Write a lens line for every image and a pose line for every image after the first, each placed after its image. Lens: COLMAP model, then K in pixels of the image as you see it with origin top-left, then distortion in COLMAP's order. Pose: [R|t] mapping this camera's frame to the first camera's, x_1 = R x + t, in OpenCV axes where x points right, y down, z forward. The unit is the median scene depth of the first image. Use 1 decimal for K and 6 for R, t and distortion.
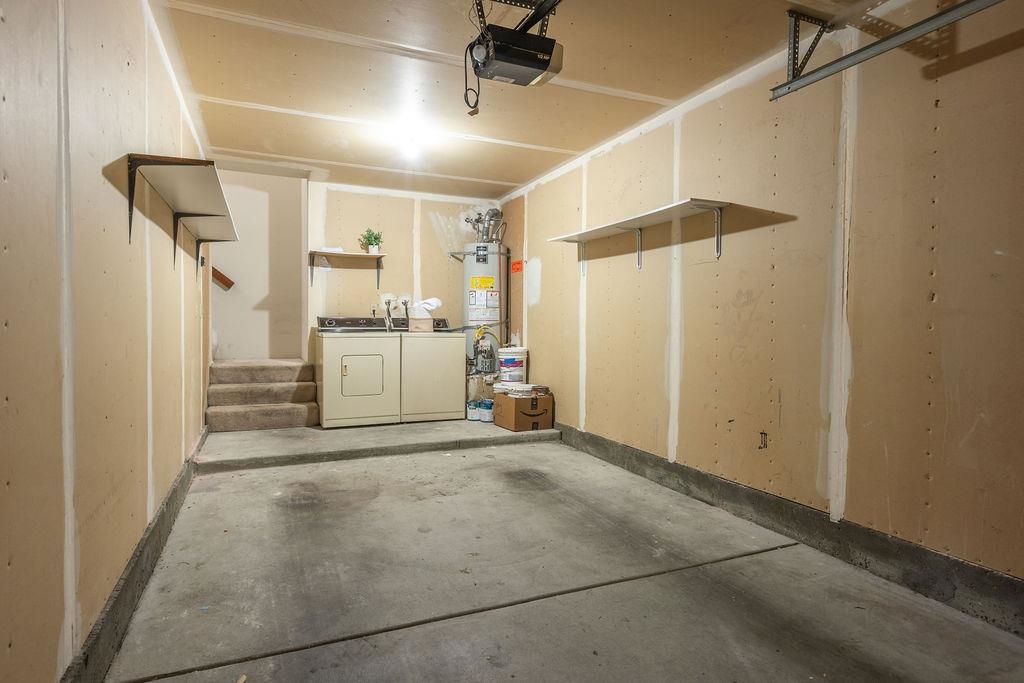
lens RADIAL K [[556.6, 0, 512.0], [0, 556.6, 341.5], [0, 0, 1]] dist [0.011422, -0.001884]
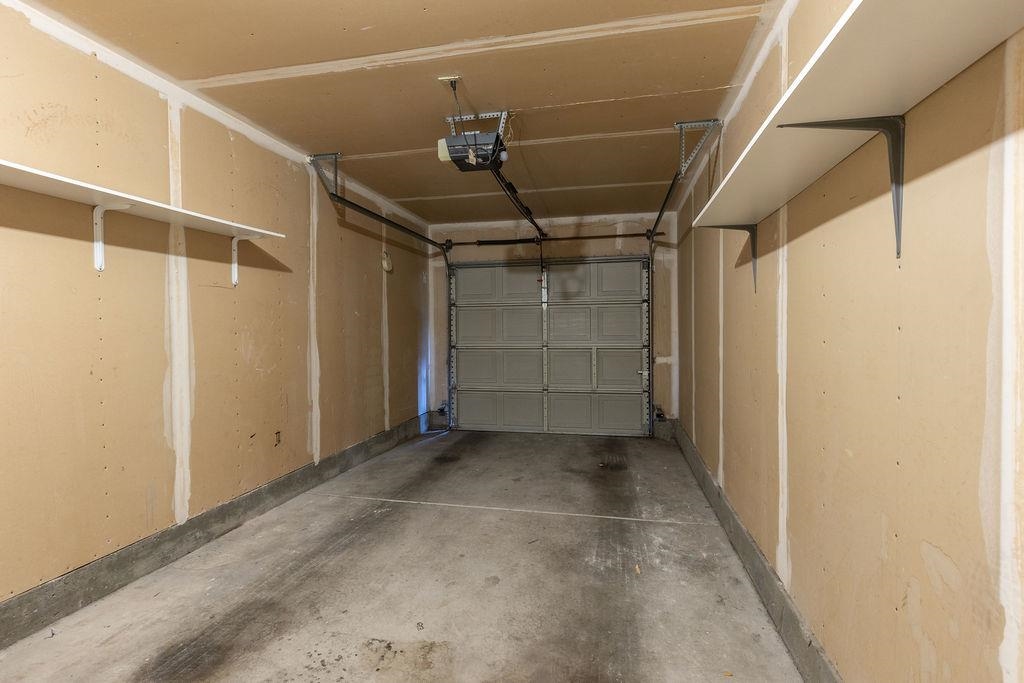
lens RADIAL K [[492.1, 0, 512.0], [0, 492.1, 341.5], [0, 0, 1]] dist [-0.001516, -0.000260]
pose [[-0.809935, -0.017674, 0.586254, -0.608263], [0.019596, 0.998172, 0.057164, -0.092056], [-0.586193, 0.057787, -0.808108, 1.512094]]
